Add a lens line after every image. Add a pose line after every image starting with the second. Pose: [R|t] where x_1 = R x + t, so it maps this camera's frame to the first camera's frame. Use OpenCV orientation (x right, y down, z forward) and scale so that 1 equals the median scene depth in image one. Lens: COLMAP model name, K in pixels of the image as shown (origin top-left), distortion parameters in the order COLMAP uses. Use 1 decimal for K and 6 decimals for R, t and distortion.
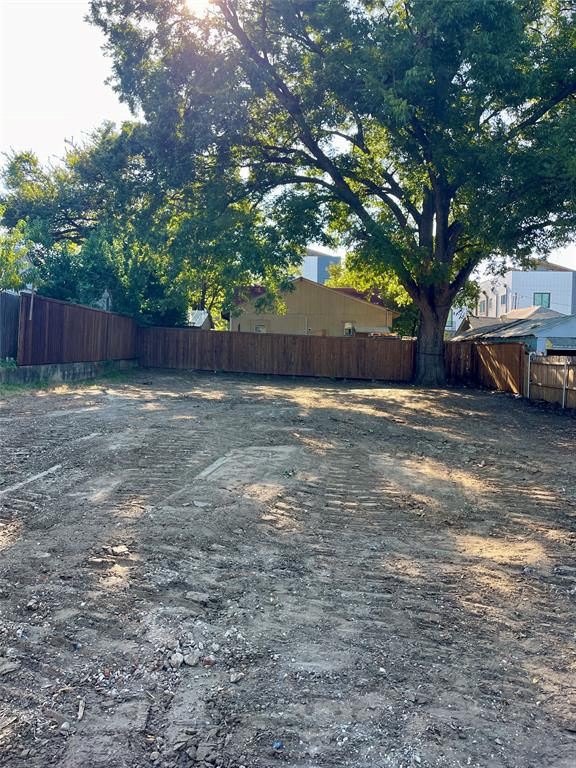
lens RADIAL K [[580.7, 0, 288.0], [0, 580.7, 384.0], [0, 0, 1]] dist [0.099602, -0.120060]
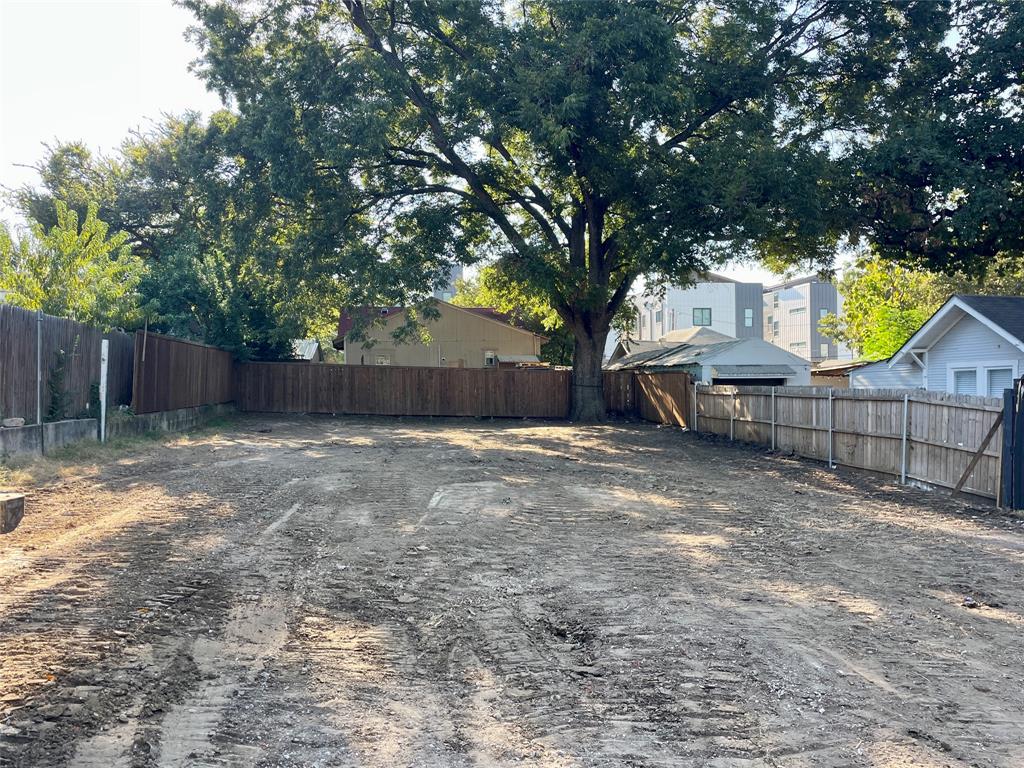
lens RADIAL K [[774.3, 0, 512.4], [0, 774.3, 401.4], [0, 0, 1]] dist [0.099602, -0.120060]
pose [[0.985930, -0.031655, 0.164136, -0.062272], [0.036903, 0.998897, -0.029023, 0.001695], [-0.163036, 0.034672, 0.986011, -0.132675]]
